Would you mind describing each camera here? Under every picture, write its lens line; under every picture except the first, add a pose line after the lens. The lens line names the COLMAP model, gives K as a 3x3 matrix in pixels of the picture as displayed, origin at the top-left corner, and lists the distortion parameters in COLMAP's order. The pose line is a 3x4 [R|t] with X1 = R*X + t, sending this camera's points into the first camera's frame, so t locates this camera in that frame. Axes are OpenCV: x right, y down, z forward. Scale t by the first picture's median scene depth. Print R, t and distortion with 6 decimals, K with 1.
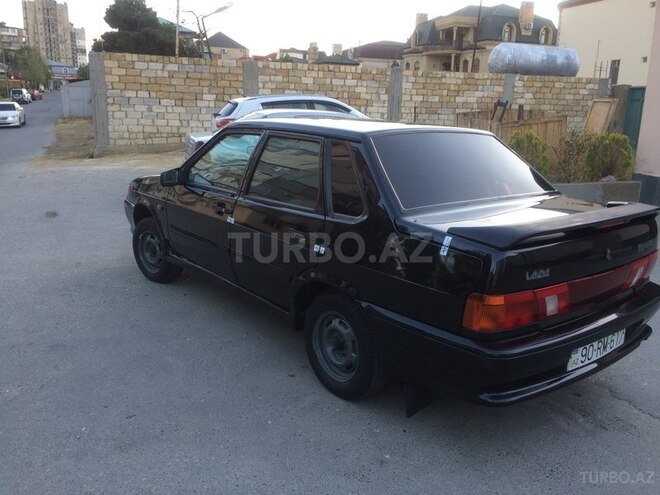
lens RADIAL K [[556.4, 0, 329.8], [0, 556.4, 243.6], [0, 0, 1]] dist [0.081582, -0.104705]
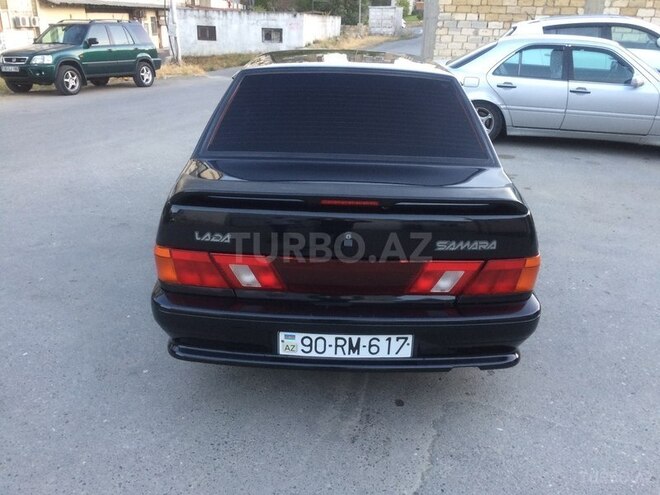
lens RADIAL K [[556.4, 0, 329.8], [0, 556.4, 243.6], [0, 0, 1]] dist [0.081582, -0.104705]
pose [[0.781257, 0.227549, -0.581257, 0.136796], [-0.152183, 0.972524, 0.176175, -0.016391], [0.605374, -0.049180, 0.794420, 0.049571]]
